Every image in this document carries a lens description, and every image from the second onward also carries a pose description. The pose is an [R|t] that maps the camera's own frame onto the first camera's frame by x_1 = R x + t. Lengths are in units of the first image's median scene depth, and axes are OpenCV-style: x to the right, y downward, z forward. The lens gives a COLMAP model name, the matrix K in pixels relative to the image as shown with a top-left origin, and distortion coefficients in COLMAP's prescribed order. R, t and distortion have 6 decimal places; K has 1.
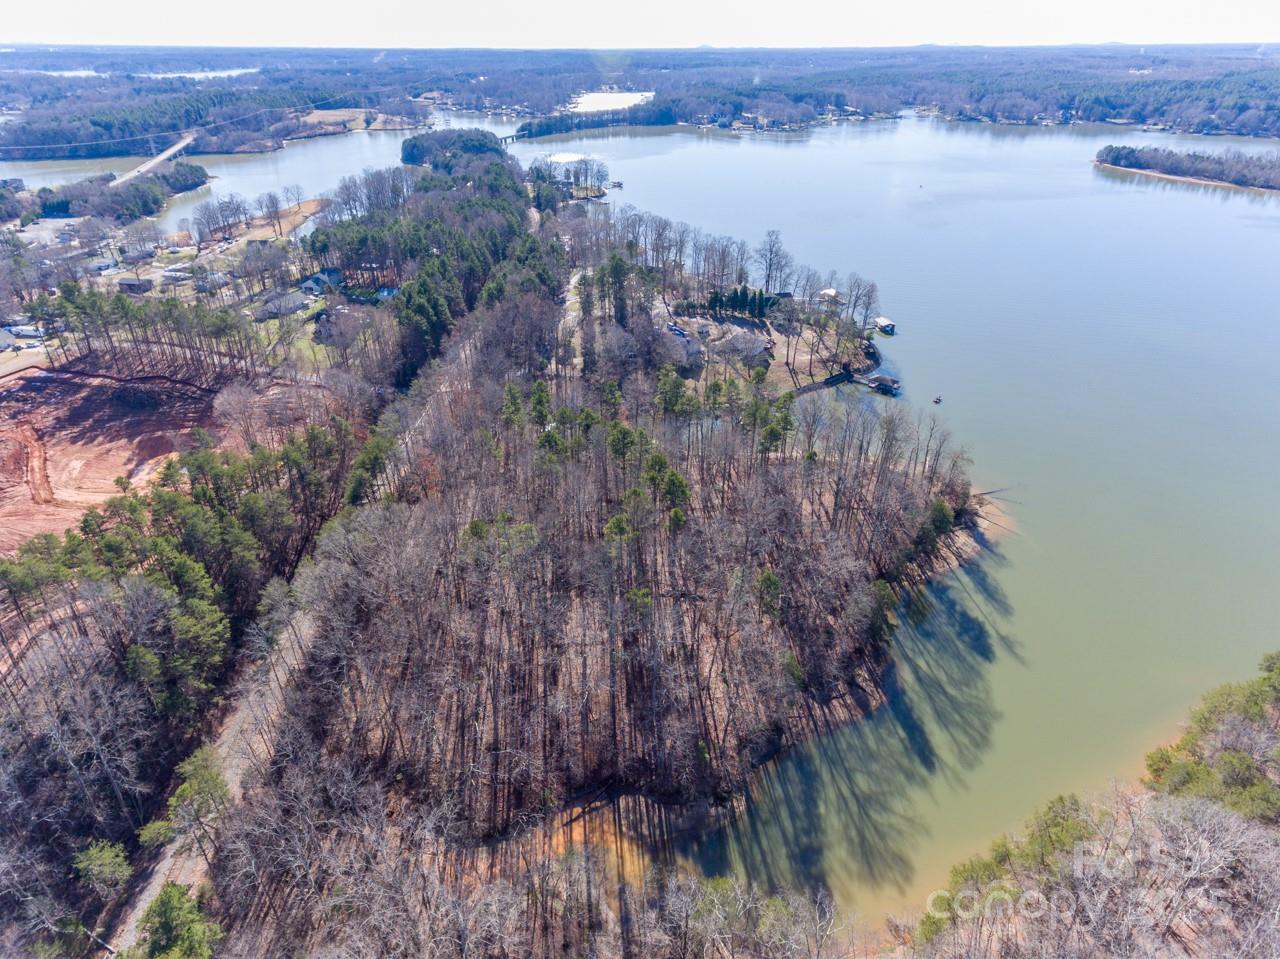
lens RADIAL K [[745.2, 0, 645.4], [0, 745.2, 470.0], [0, 0, 1]] dist [0.016347, 0.001923]
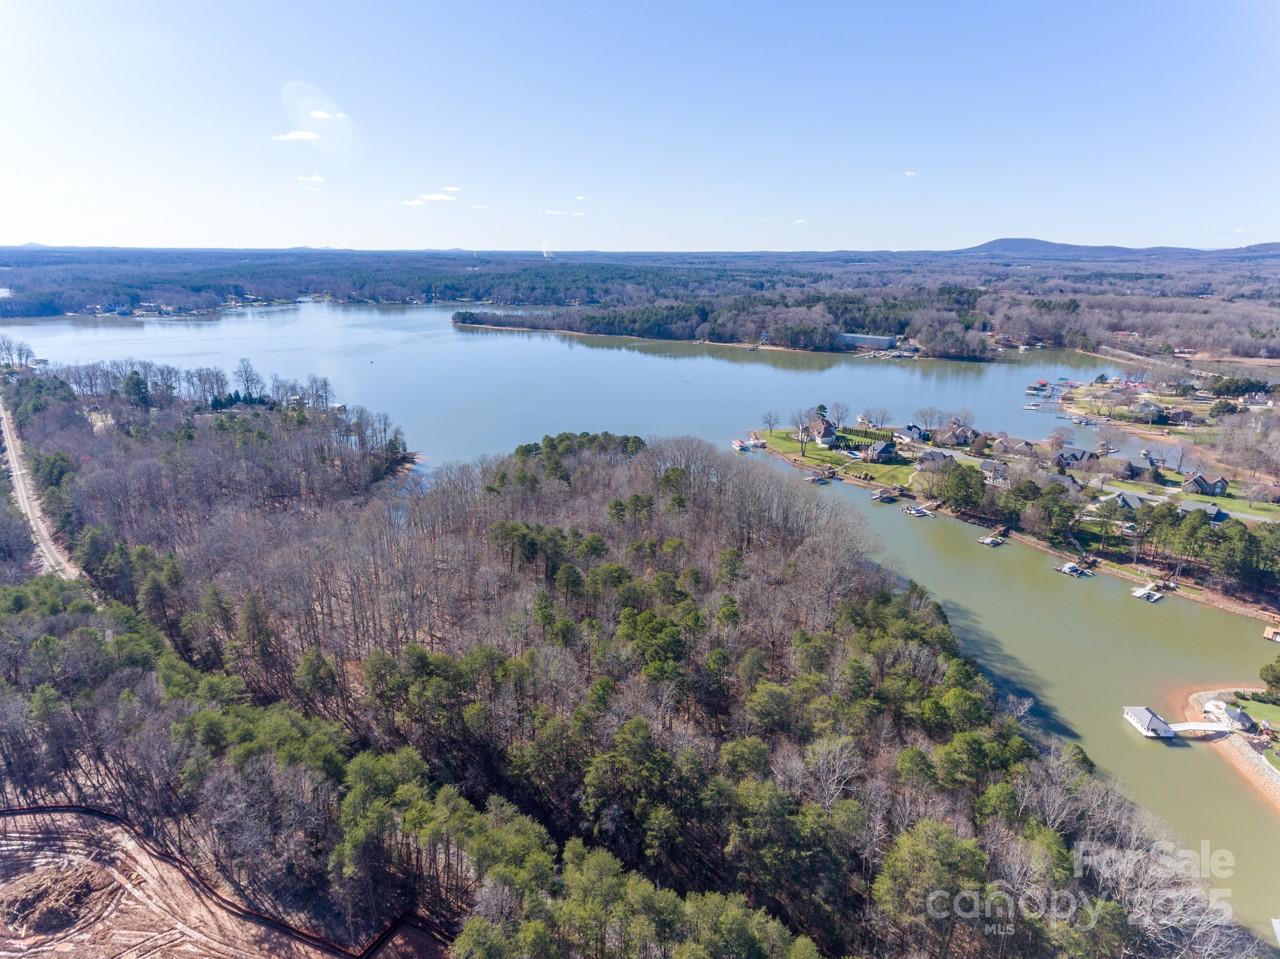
lens RADIAL K [[745.2, 0, 645.4], [0, 745.2, 470.0], [0, 0, 1]] dist [0.016347, 0.001923]
pose [[0.743946, -0.183761, 0.642476, -0.065909], [0.323586, 0.940270, -0.105757, 0.085751], [-0.584667, 0.286574, 0.758973, -0.149155]]
